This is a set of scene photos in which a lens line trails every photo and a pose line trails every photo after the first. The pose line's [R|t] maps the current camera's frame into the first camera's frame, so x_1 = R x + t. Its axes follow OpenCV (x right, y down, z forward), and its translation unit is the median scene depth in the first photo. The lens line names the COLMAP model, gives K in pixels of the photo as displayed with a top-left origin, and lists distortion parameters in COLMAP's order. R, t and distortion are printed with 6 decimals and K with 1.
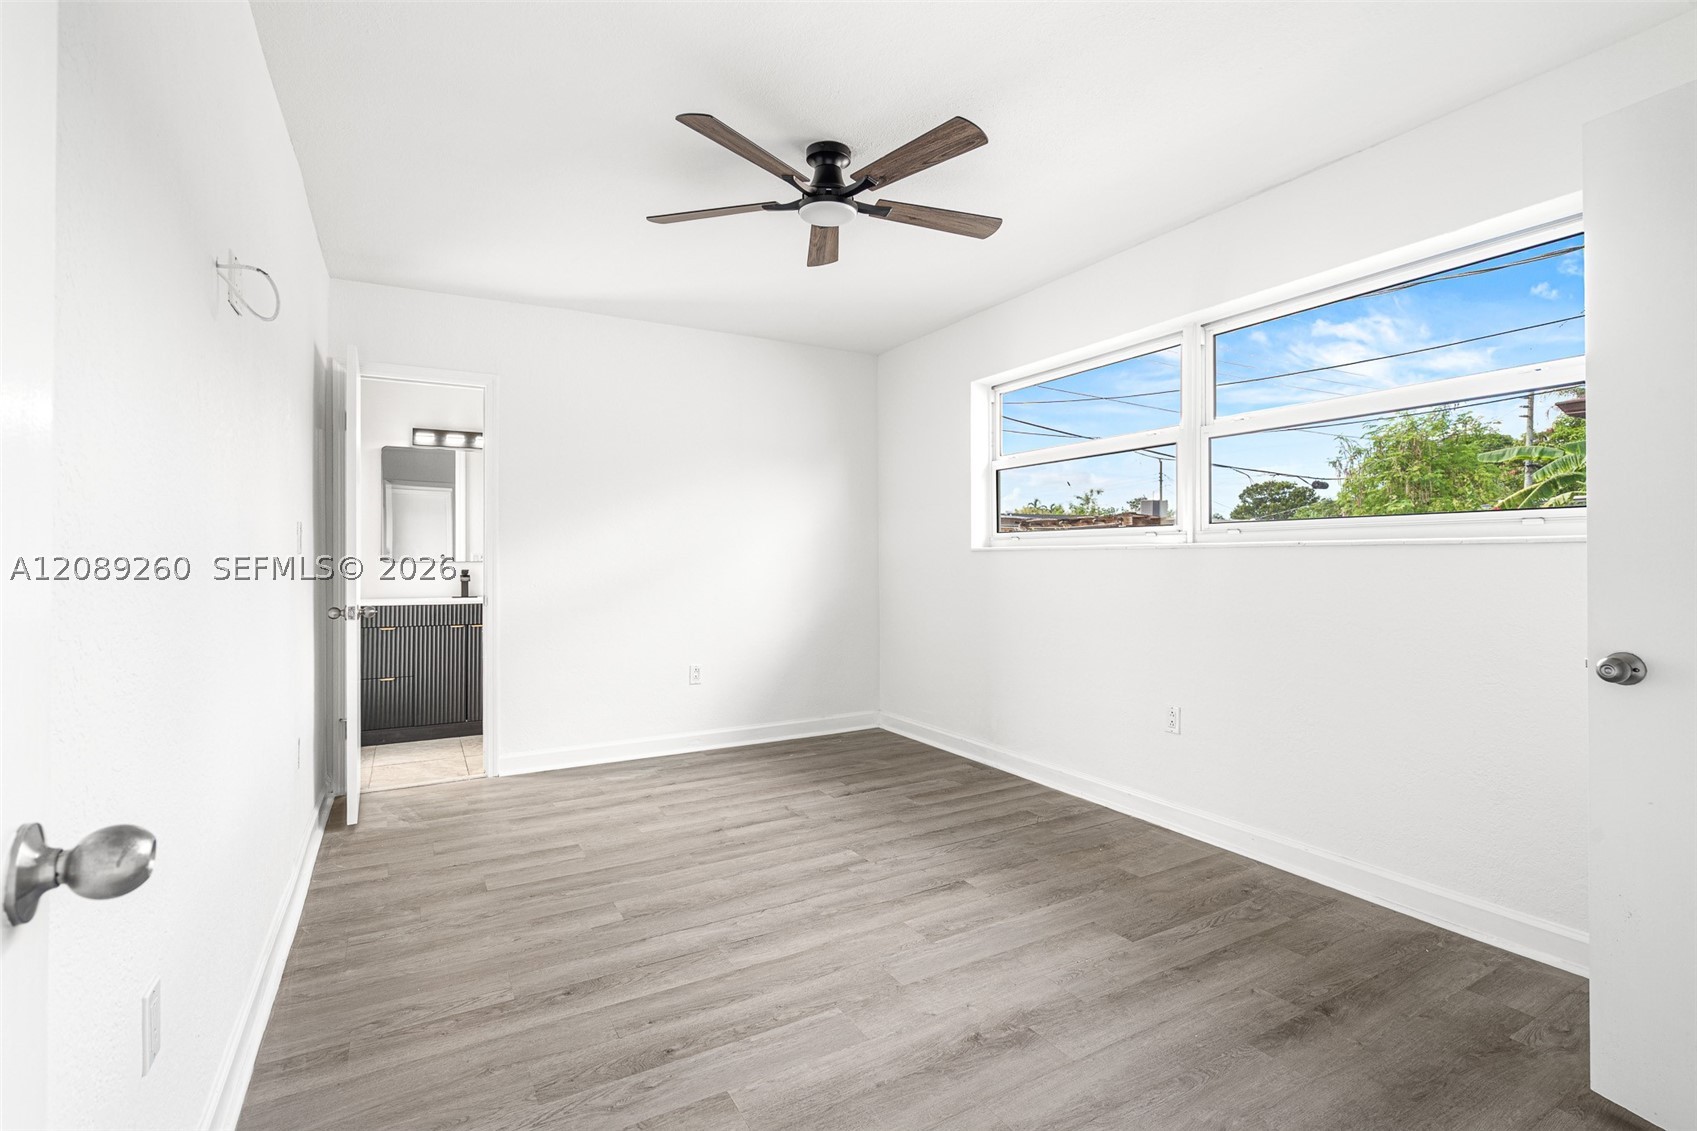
lens RADIAL K [[781.8, 0, 848.0], [0, 781.8, 560.2], [0, 0, 1]] dist [-0.005425, -0.000886]
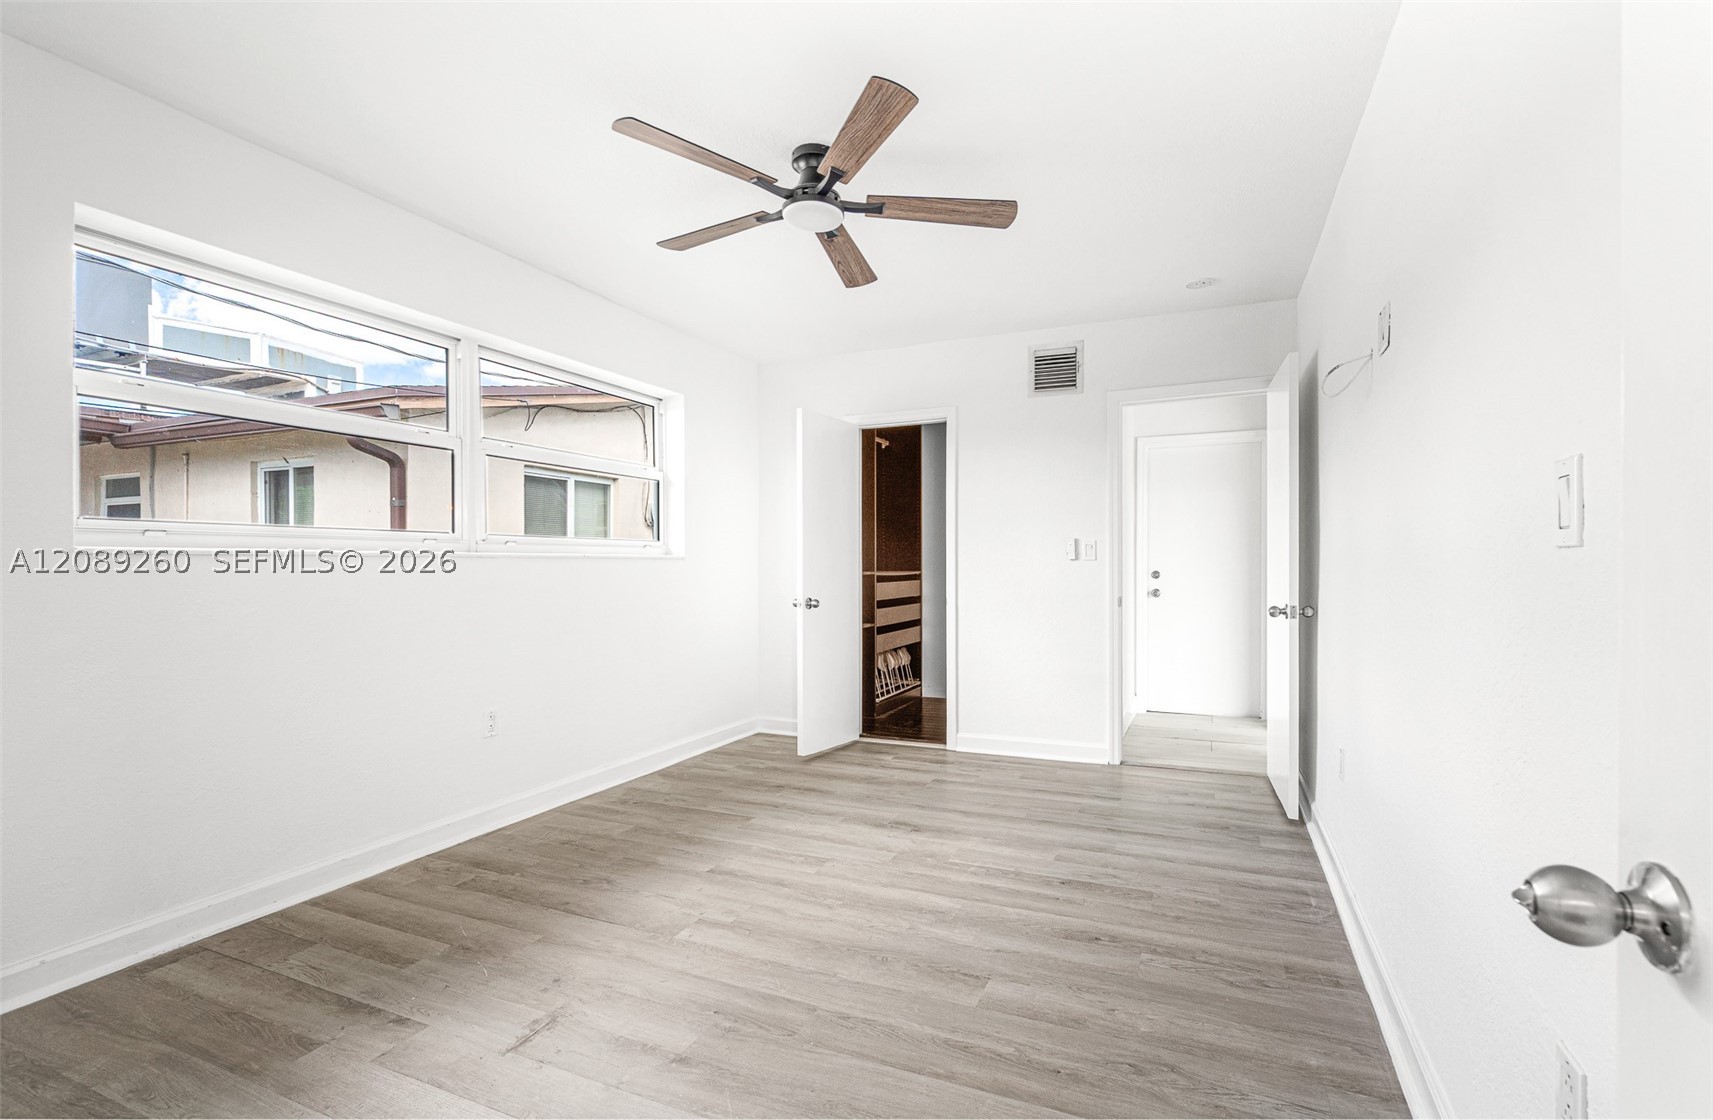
lens RADIAL K [[791.2, 0, 856.4], [0, 791.2, 562.5], [0, 0, 1]] dist [0.002549, 0.000126]
pose [[-0.595322, 0.006415, 0.803462, -0.919553], [0.005934, 0.999976, -0.003587, 0.015204], [-0.803466, 0.002632, -0.595345, 1.678073]]
